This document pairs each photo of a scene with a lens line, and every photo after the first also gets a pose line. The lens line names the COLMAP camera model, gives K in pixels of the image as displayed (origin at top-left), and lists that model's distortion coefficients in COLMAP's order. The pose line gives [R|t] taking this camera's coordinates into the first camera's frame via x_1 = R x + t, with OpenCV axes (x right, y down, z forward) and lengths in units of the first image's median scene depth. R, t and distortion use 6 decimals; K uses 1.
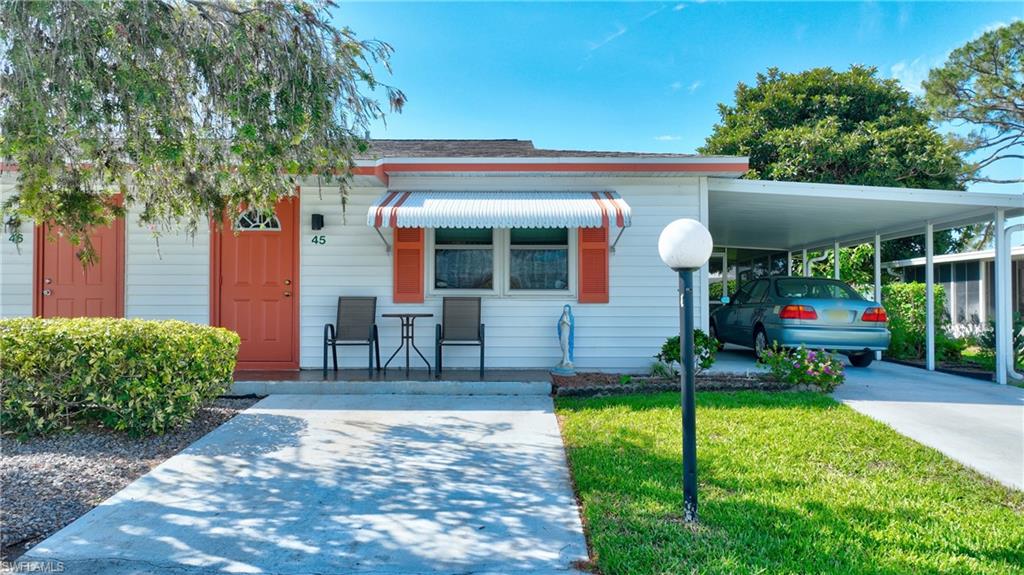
lens RADIAL K [[760.8, 0, 512.0], [0, 760.8, 287.5], [0, 0, 1]] dist [0.007746, 0.008815]
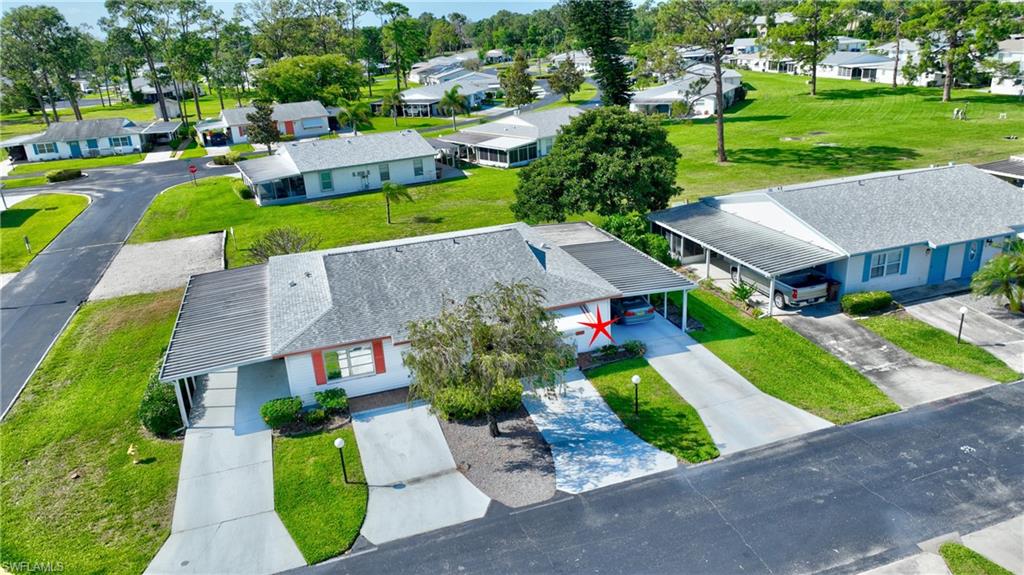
lens RADIAL K [[719.8, 0, 512.0], [0, 719.8, 287.5], [0, 0, 1]] dist [0.006934, 0.002694]
pose [[0.947172, -0.163949, 0.275657, -1.053377], [0.054206, 0.928941, 0.366239, -1.395430], [-0.316113, -0.331949, 0.888753, -1.739260]]
